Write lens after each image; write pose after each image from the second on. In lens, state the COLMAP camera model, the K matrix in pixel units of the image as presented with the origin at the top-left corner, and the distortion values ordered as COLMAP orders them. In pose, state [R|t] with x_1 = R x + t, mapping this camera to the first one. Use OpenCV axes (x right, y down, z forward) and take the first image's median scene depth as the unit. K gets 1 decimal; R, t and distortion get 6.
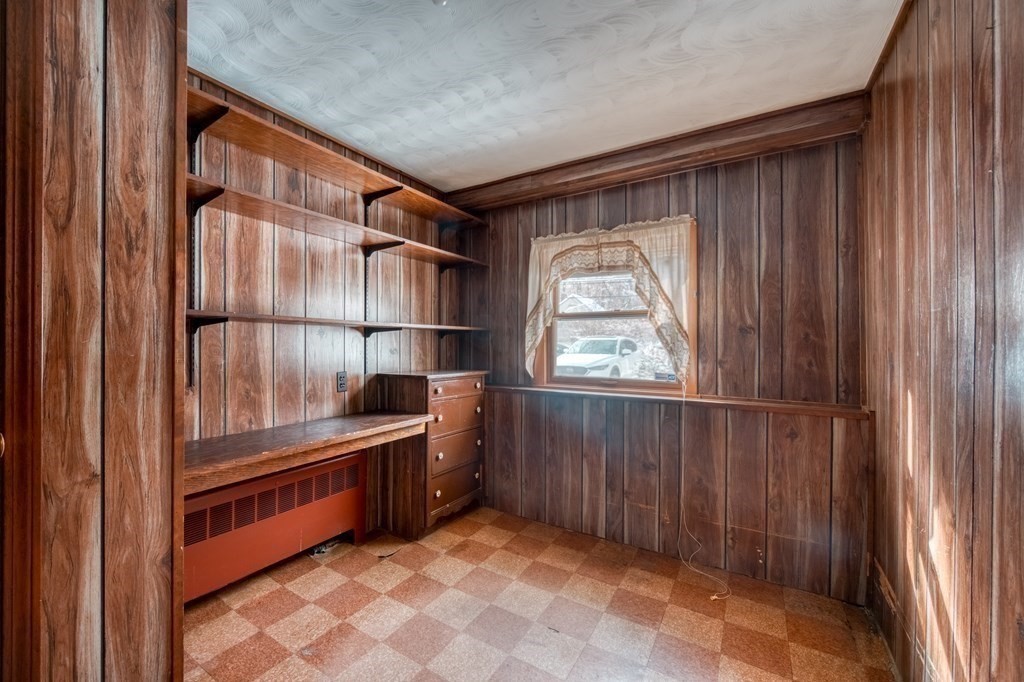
lens RADIAL K [[421.5, 0, 508.7], [0, 421.5, 342.4], [0, 0, 1]] dist [-0.013192, -0.000432]
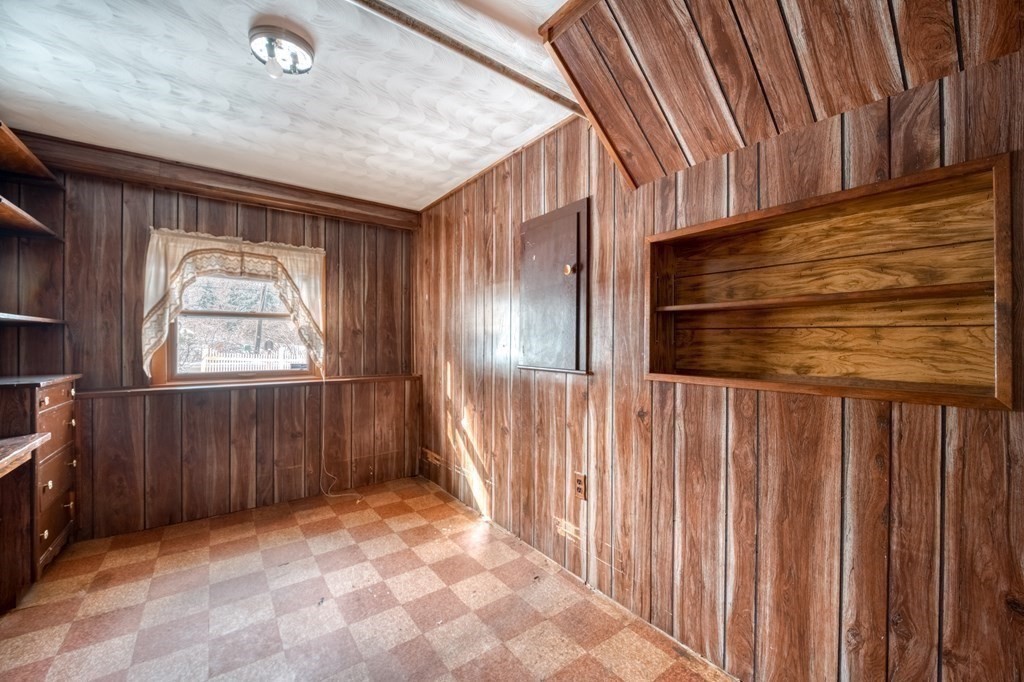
lens RADIAL K [[401.5, 0, 507.8], [0, 401.5, 343.3], [0, 0, 1]] dist [-0.010045, -0.000268]
pose [[0.357229, -0.004134, 0.934008, -0.599373], [-0.004971, 0.999968, 0.006328, -0.000622], [-0.934003, -0.006903, 0.357197, -0.054619]]
